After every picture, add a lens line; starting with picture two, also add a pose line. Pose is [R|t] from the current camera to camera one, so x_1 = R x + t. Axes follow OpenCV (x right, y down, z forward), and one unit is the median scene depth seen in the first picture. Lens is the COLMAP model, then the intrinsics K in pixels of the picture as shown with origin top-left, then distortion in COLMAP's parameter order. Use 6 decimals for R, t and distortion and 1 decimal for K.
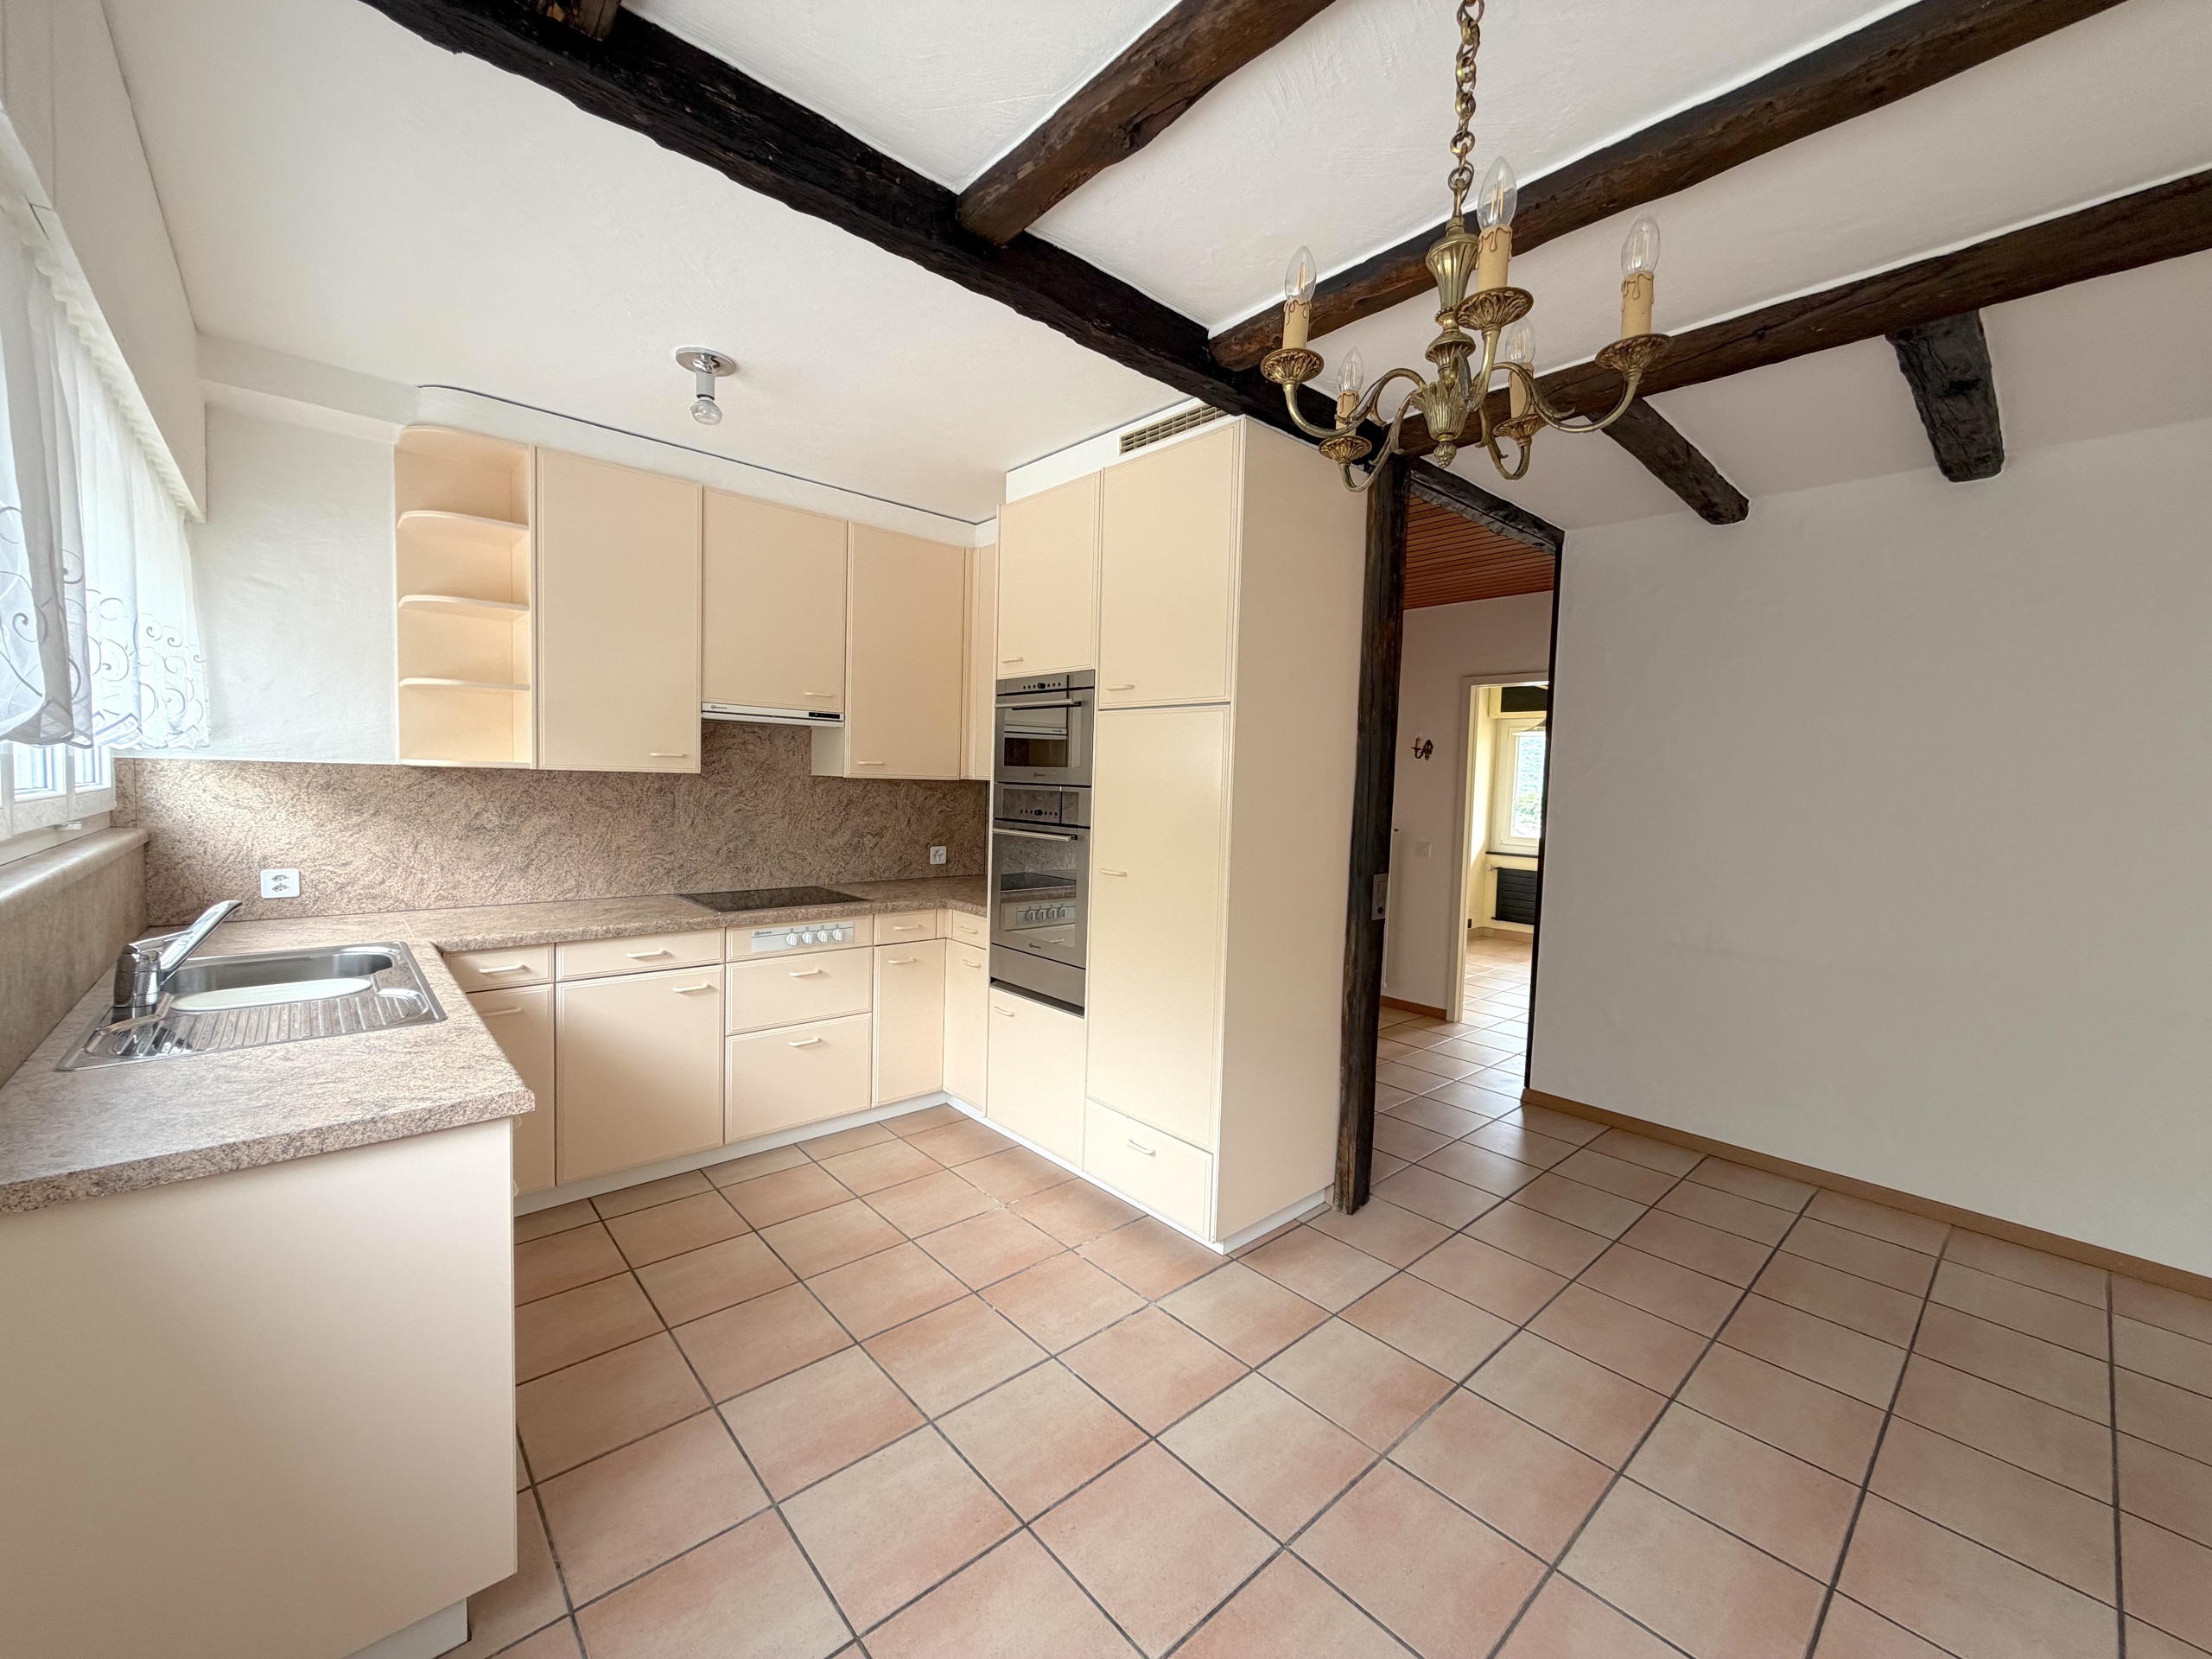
lens RADIAL K [[881.2, 0, 1095.2], [0, 881.2, 825.9], [0, 0, 1]] dist [-0.001634, -0.000394]
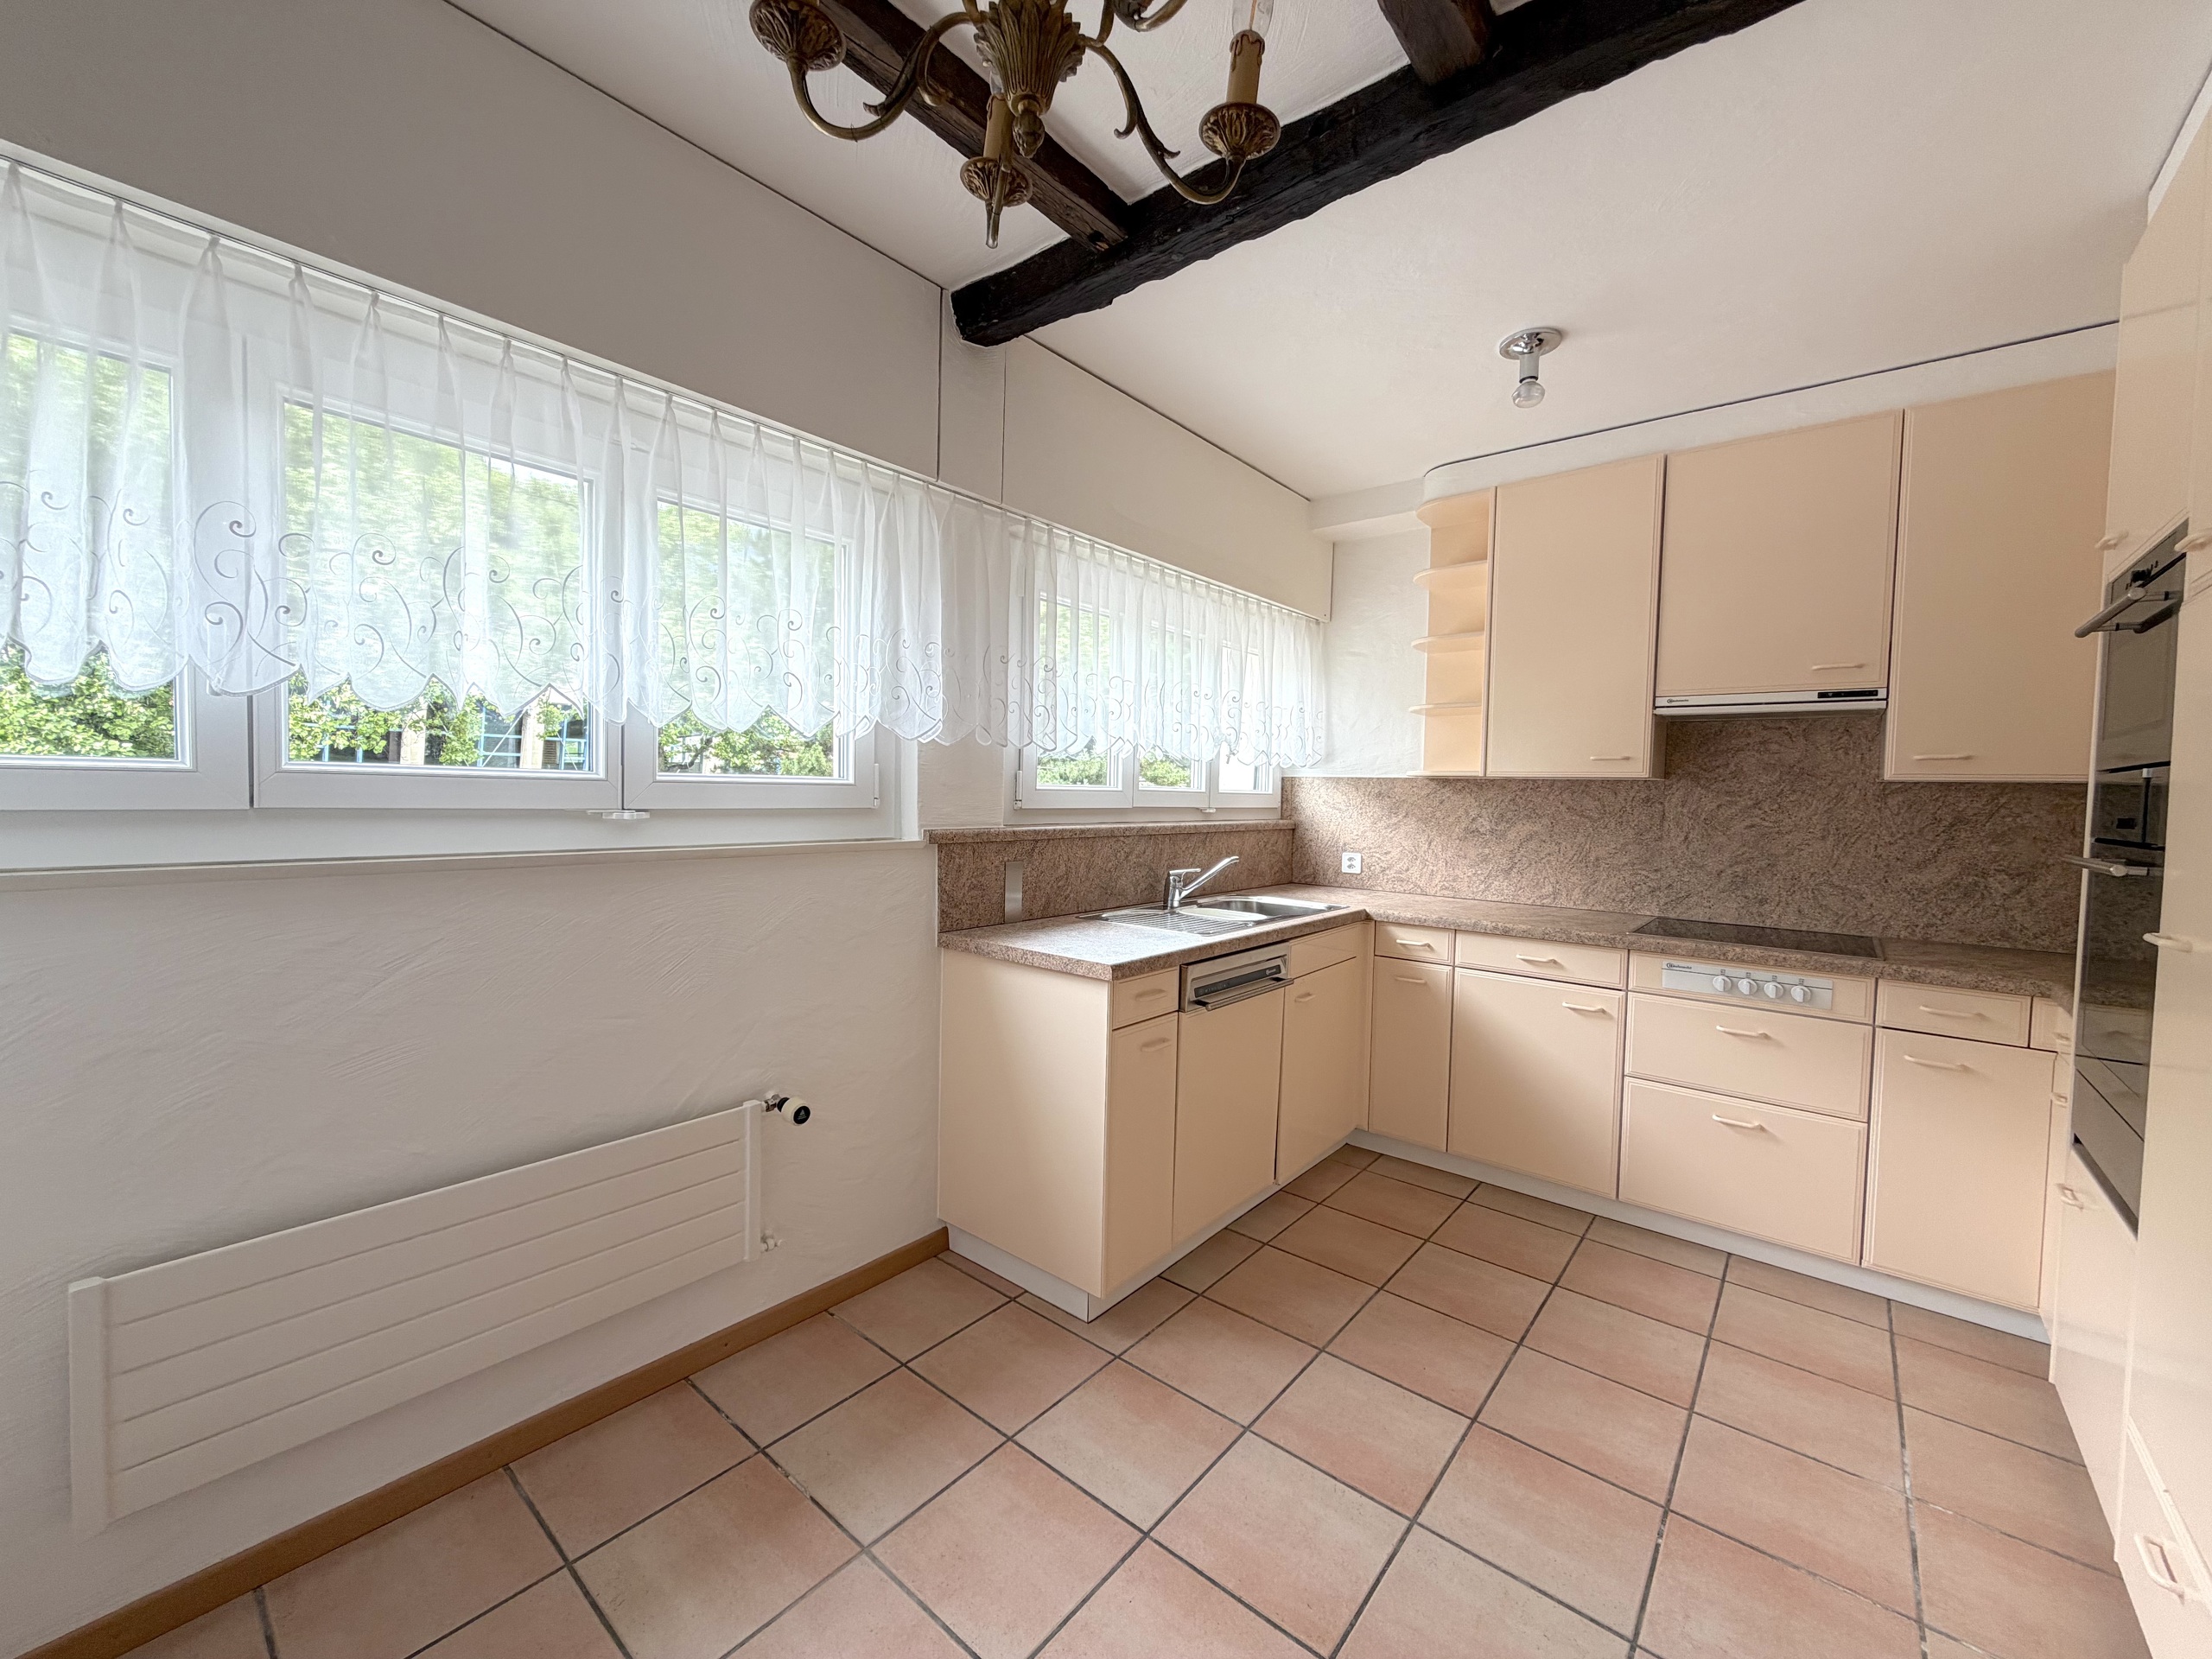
lens RADIAL K [[881.2, 0, 1095.2], [0, 881.2, 825.9], [0, 0, 1]] dist [-0.001634, -0.000394]
pose [[0.140401, 0.010956, -0.990034, 0.371563], [-0.074239, 0.997240, 0.000507, 0.031760], [0.987307, 0.073428, 0.140827, 0.347364]]
